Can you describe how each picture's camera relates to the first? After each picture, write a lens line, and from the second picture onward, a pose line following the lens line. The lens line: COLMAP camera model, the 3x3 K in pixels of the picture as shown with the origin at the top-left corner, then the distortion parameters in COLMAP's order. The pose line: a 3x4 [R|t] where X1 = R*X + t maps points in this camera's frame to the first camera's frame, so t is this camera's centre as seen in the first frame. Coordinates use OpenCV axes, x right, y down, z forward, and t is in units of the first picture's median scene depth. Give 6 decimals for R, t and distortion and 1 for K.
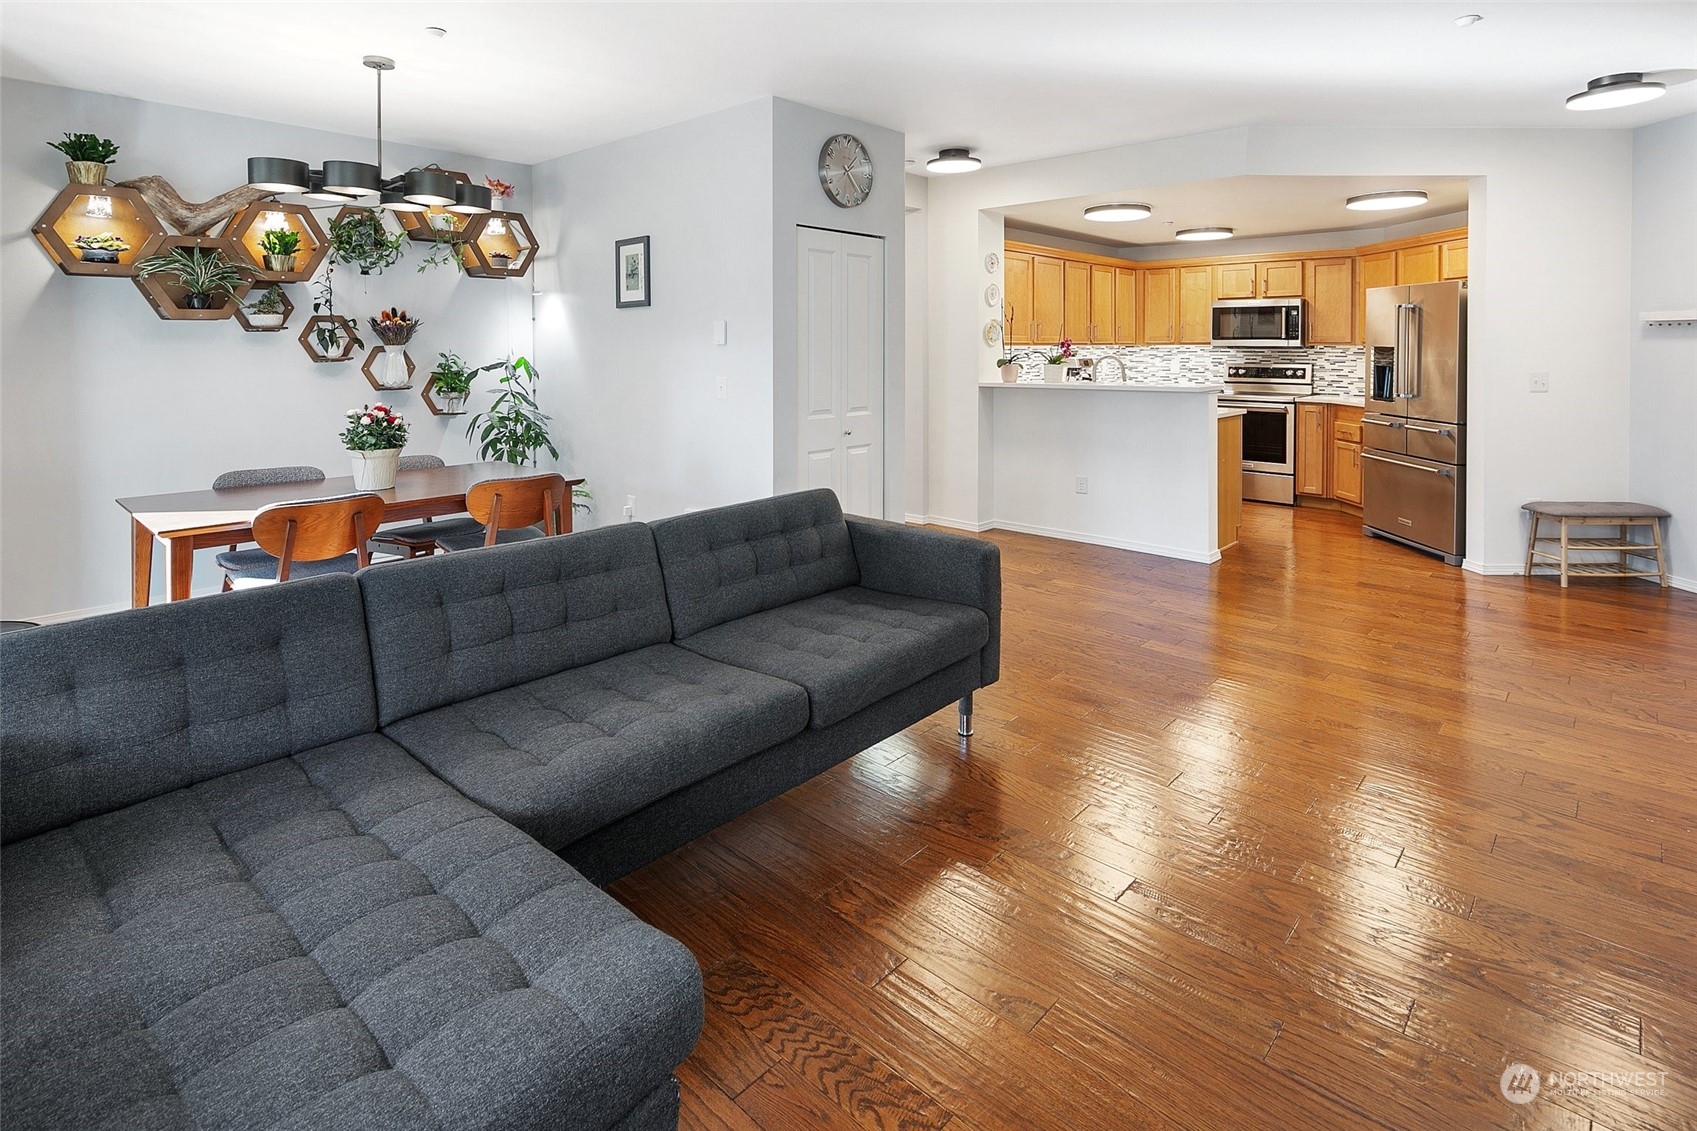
lens RADIAL K [[842.3, 0, 840.0], [0, 842.3, 358.9], [0, 0, 1]] dist [0.002075, -0.000777]
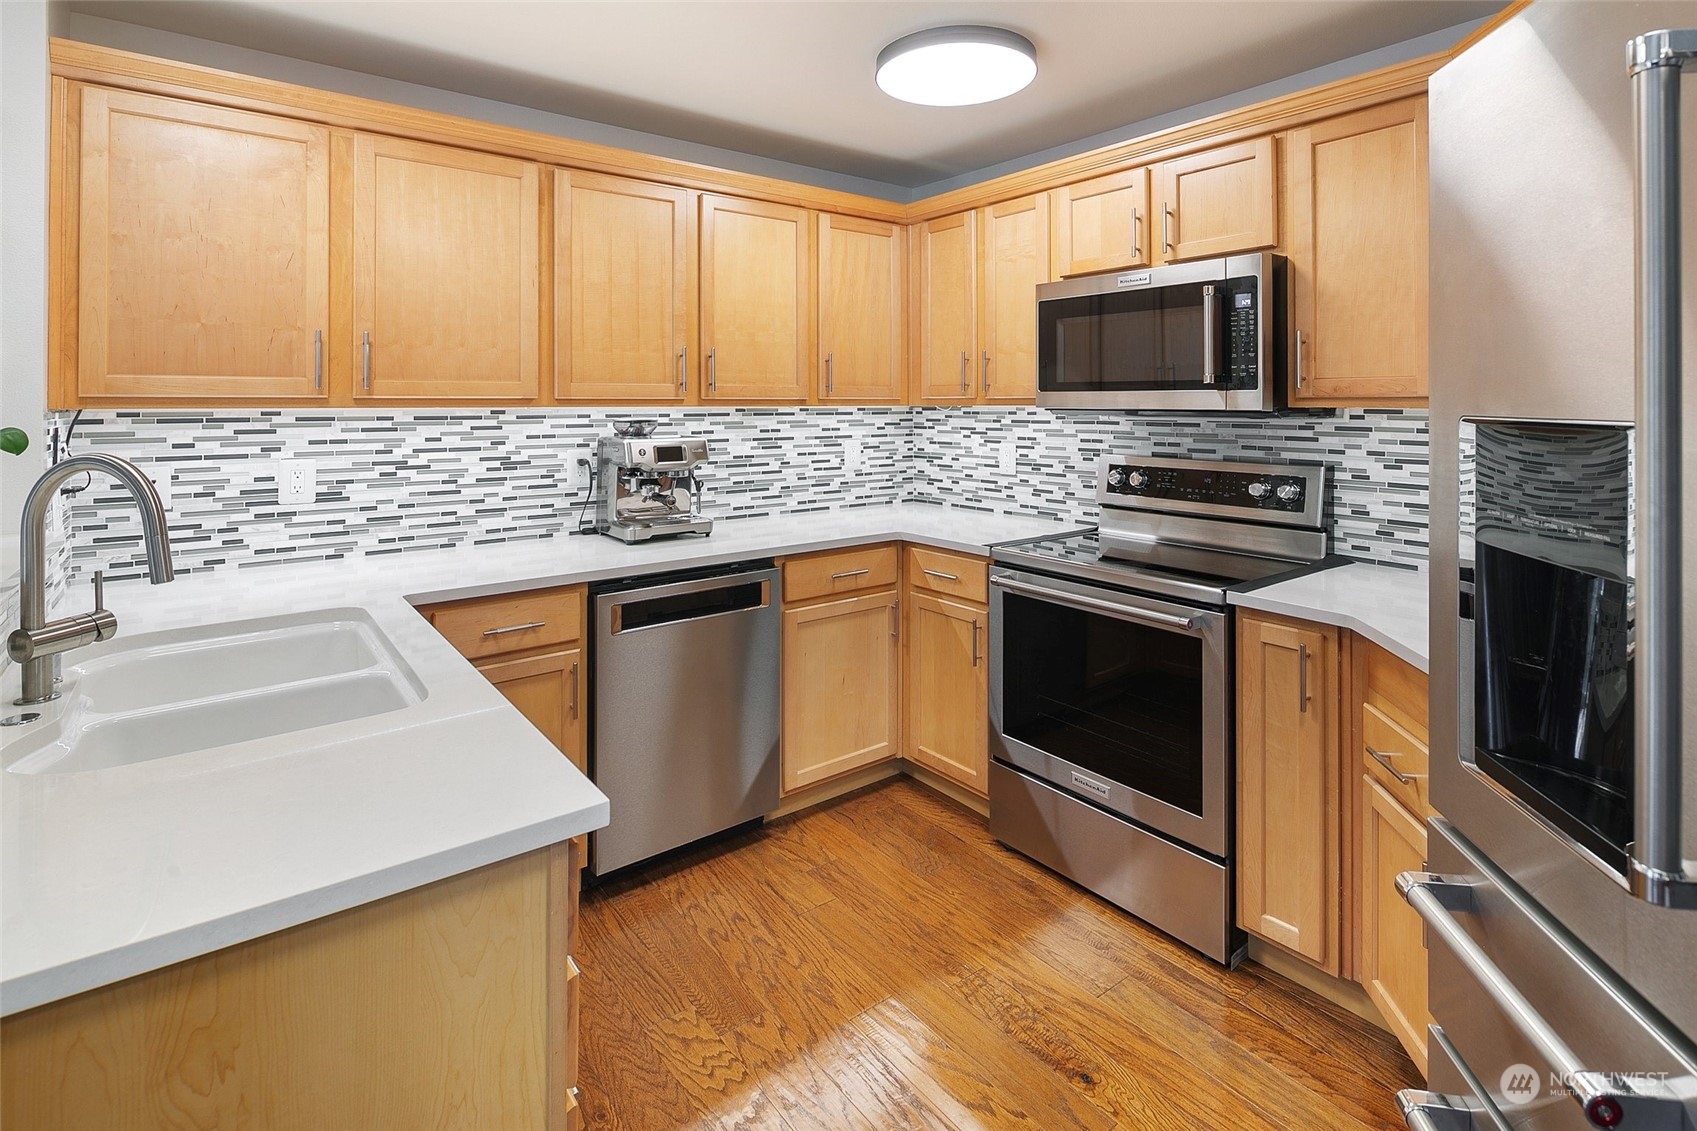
lens RADIAL K [[820.8, 0, 847.7], [0, 820.8, 397.7], [0, 0, 1]] dist [-0.000400, -0.000896]
pose [[0.986395, -0.001155, -0.164386, 0.435136], [-0.002592, 0.999742, -0.022572, -0.012310], [0.164370, 0.022691, 0.986138, 0.666414]]
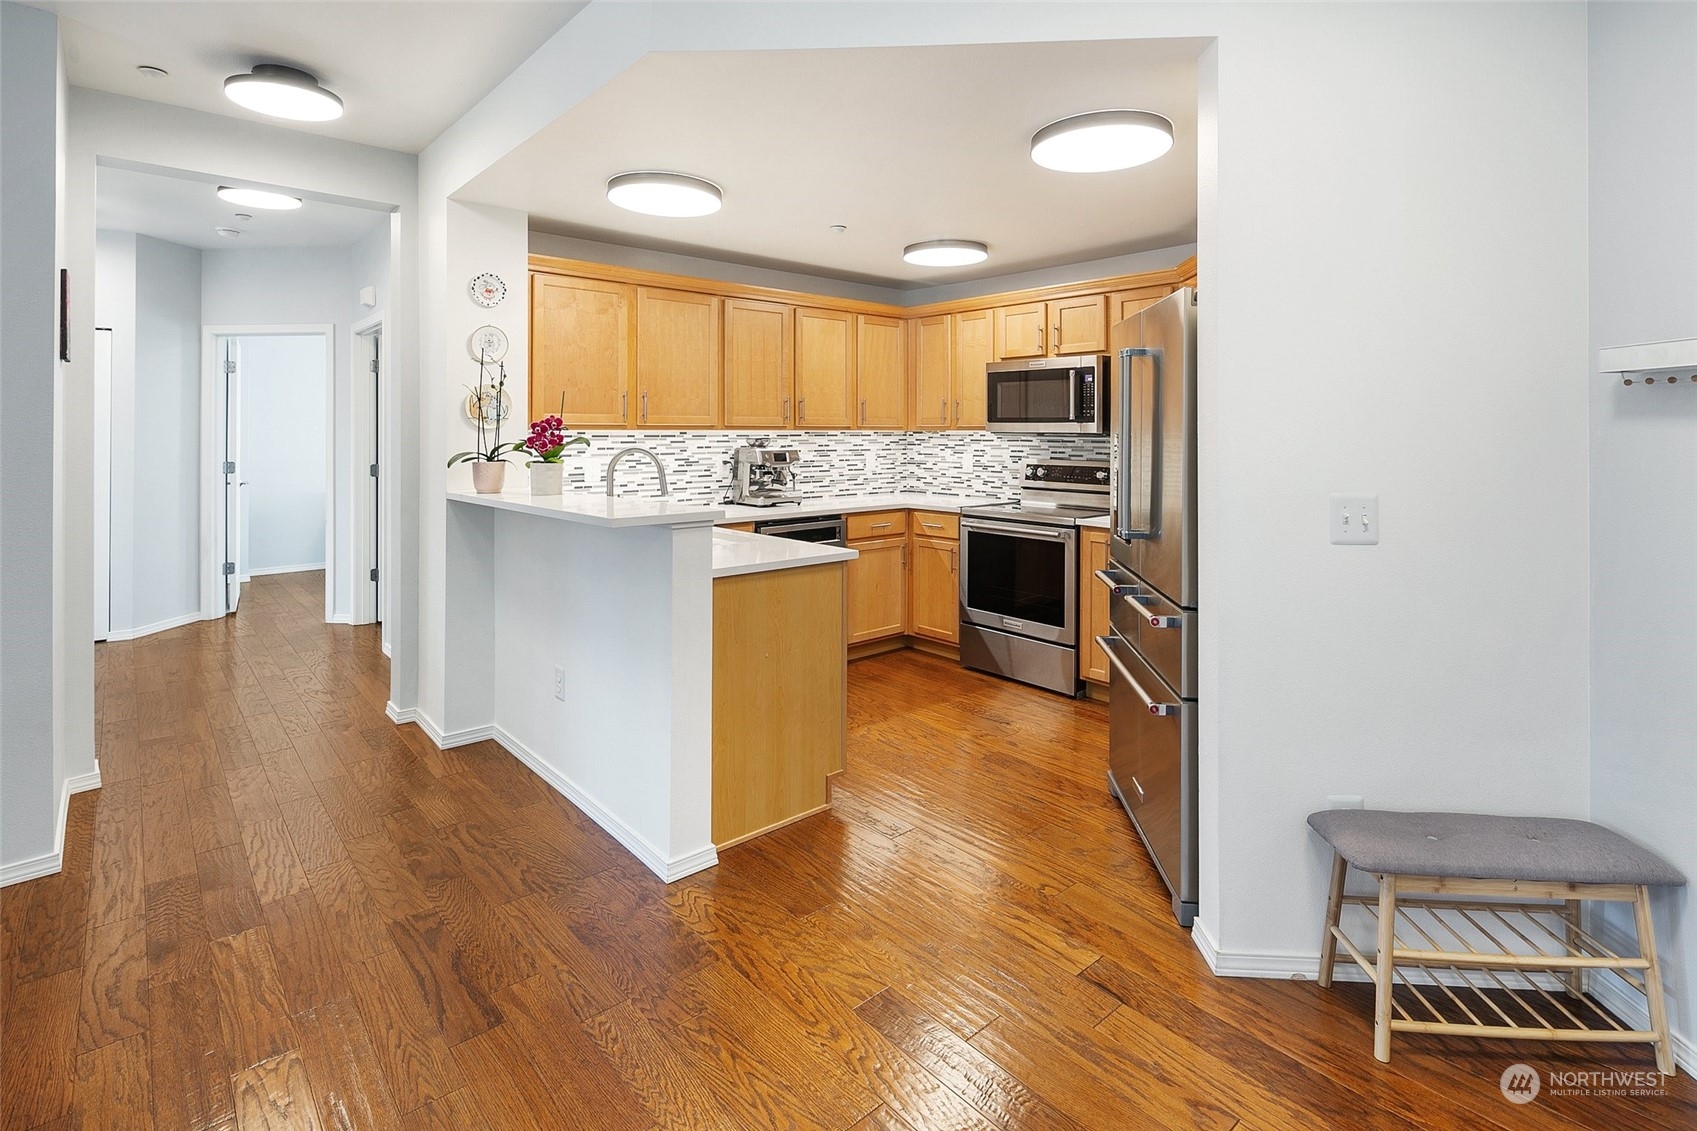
lens RADIAL K [[822.1, 0, 848.8], [0, 822.1, 431.8], [0, 0, 1]] dist [0.000994, 0.000100]
pose [[0.995194, 0.004117, -0.097839, 0.413302], [-0.005503, 0.999888, -0.013901, -0.006449], [0.097771, 0.014373, 0.995105, 0.378429]]
